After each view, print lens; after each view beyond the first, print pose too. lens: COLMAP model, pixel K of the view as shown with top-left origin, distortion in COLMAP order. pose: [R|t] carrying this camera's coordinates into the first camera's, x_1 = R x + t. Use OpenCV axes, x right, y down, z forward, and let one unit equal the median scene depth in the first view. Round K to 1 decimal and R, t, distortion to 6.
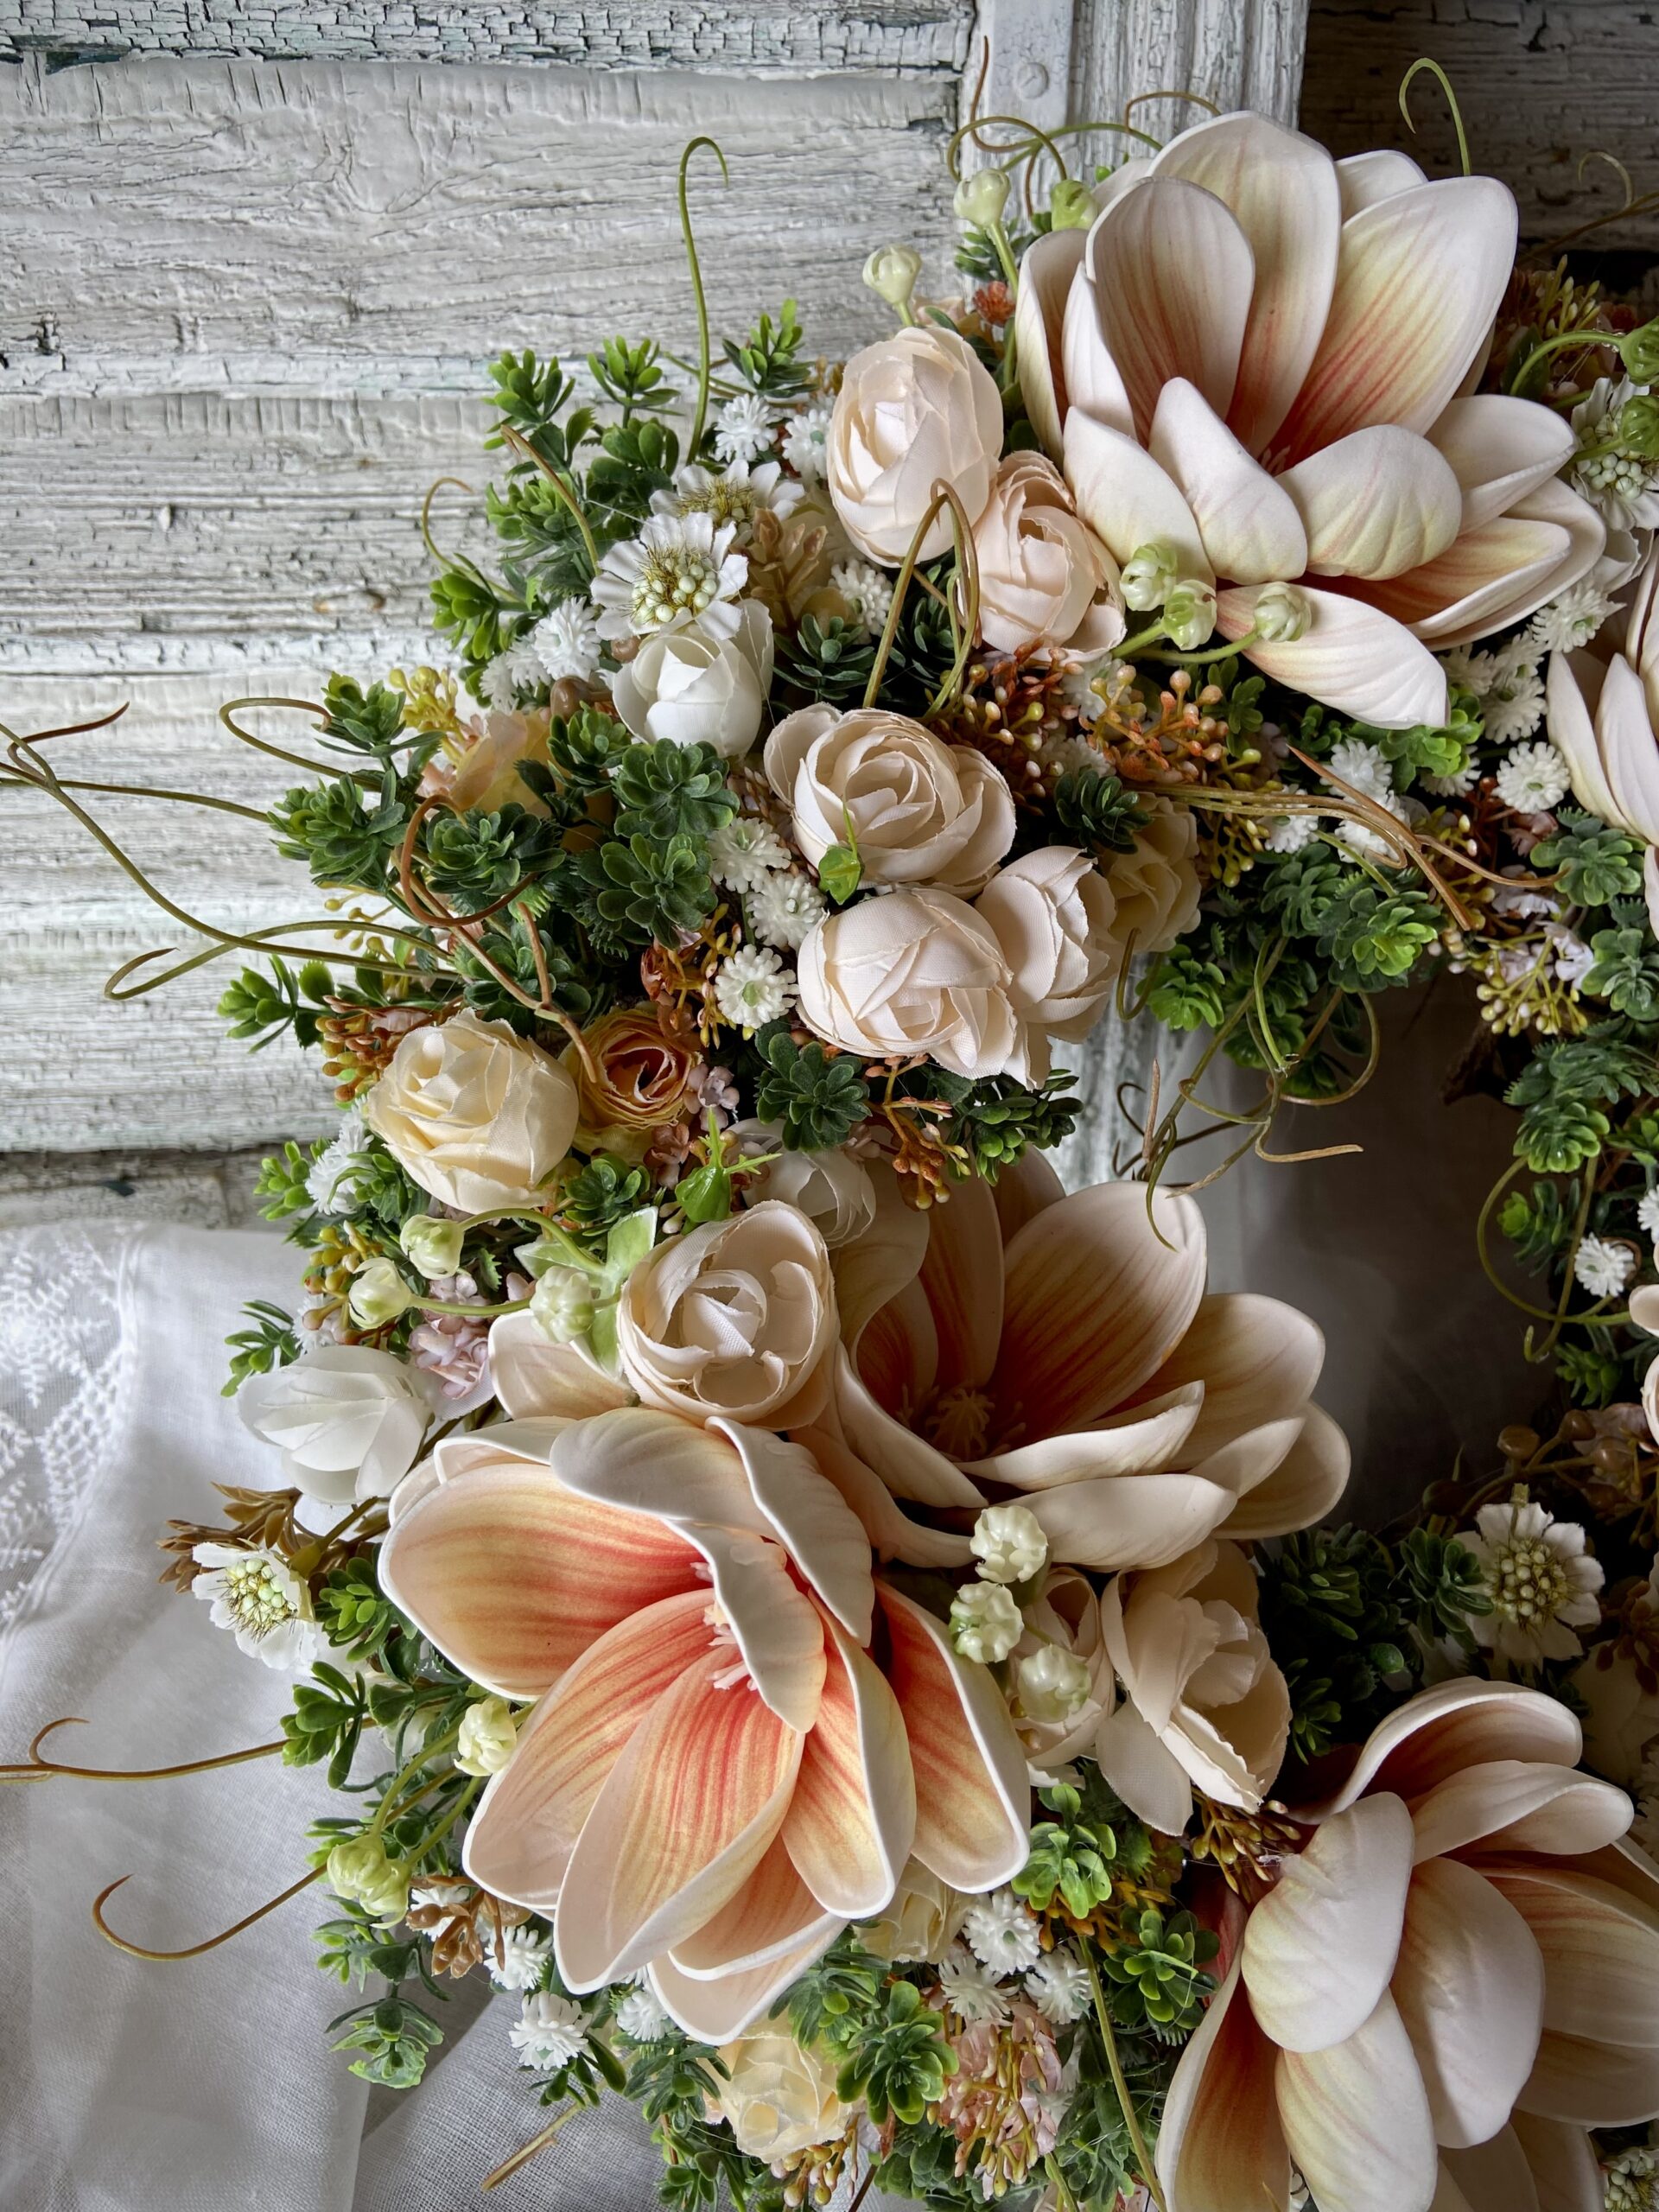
lens RADIAL K [[1709.3, 0, 863.8], [0, 1709.3, 1084.2], [0, 0, 1]] dist [0.115376, -0.170530]
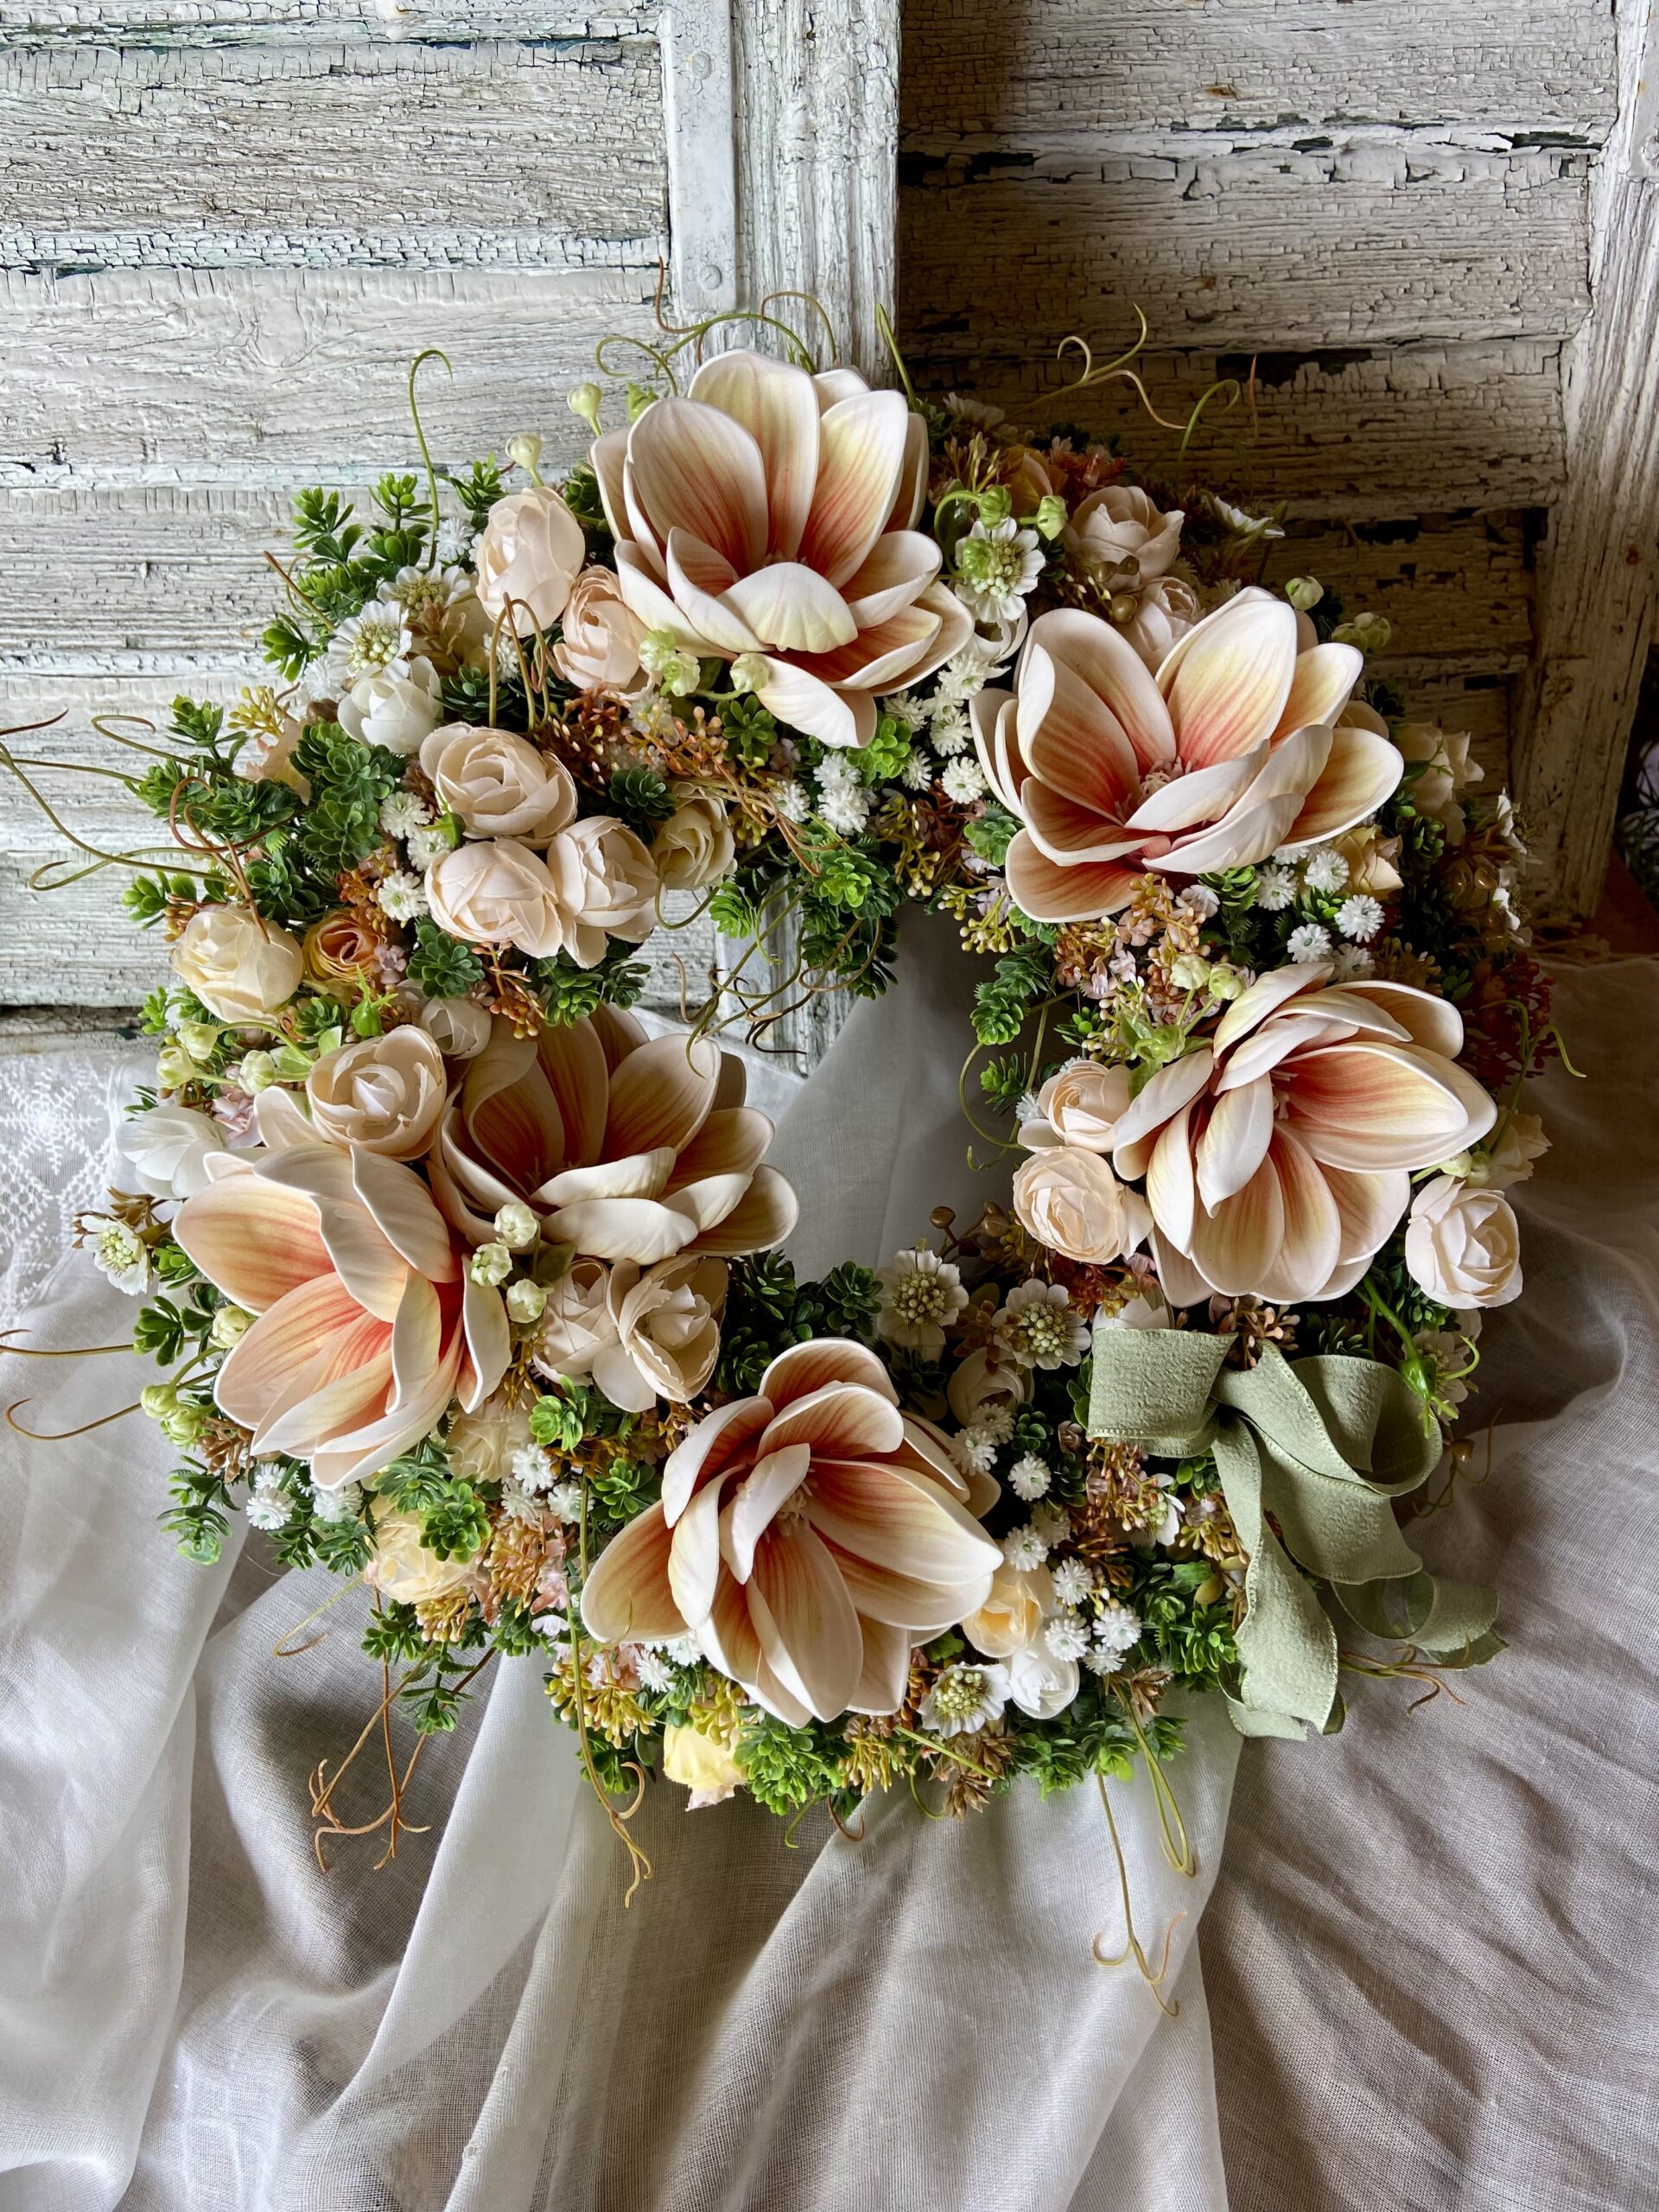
lens RADIAL K [[1709.3, 0, 846.4], [0, 1709.3, 1099.0], [0, 0, 1]] dist [0.115376, -0.170530]
pose [[0.992983, 0.044696, -0.109489, 0.495182], [-0.040371, 0.998326, 0.041414, 0.047303], [0.111156, -0.036703, 0.993125, -0.549592]]
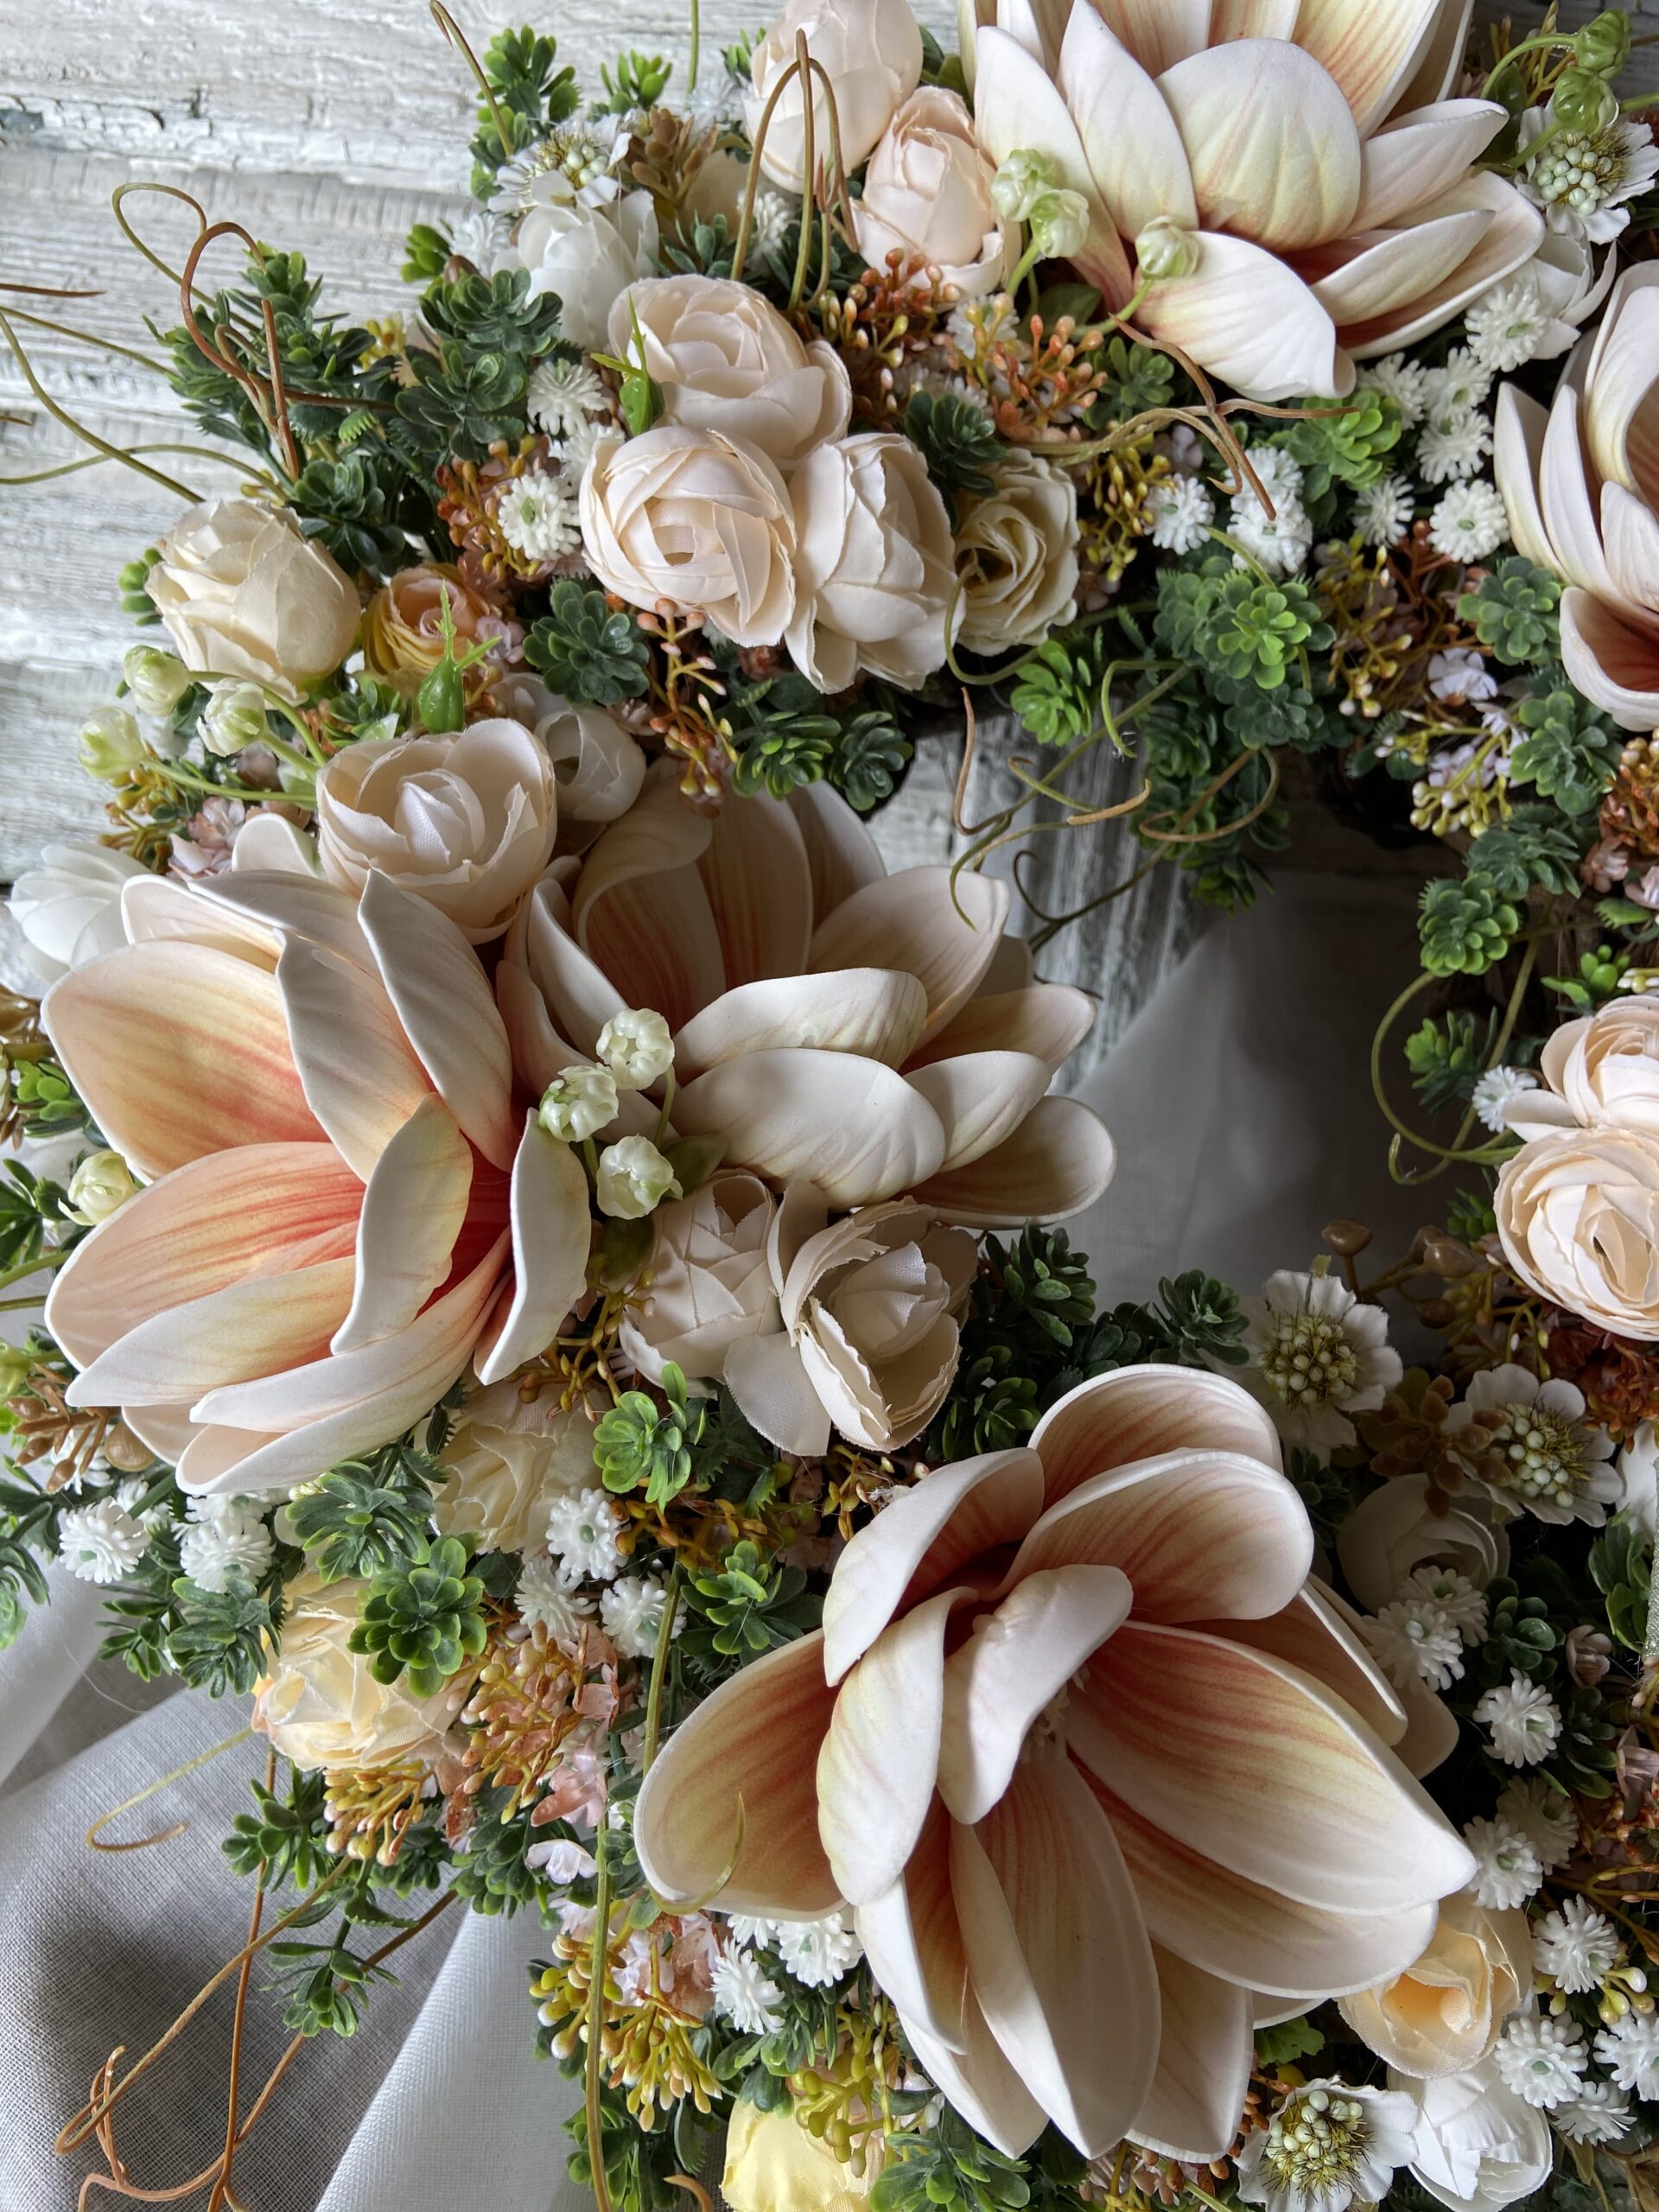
lens RADIAL K [[1709.3, 0, 850.2], [0, 1709.3, 1081.3], [0, 0, 1]] dist [0.115376, -0.170530]
pose [[0.969260, 0.159790, -0.187089, 0.309531], [-0.186727, 0.972889, -0.136453, 0.323105], [0.160213, 0.167193, 0.972820, 0.105283]]
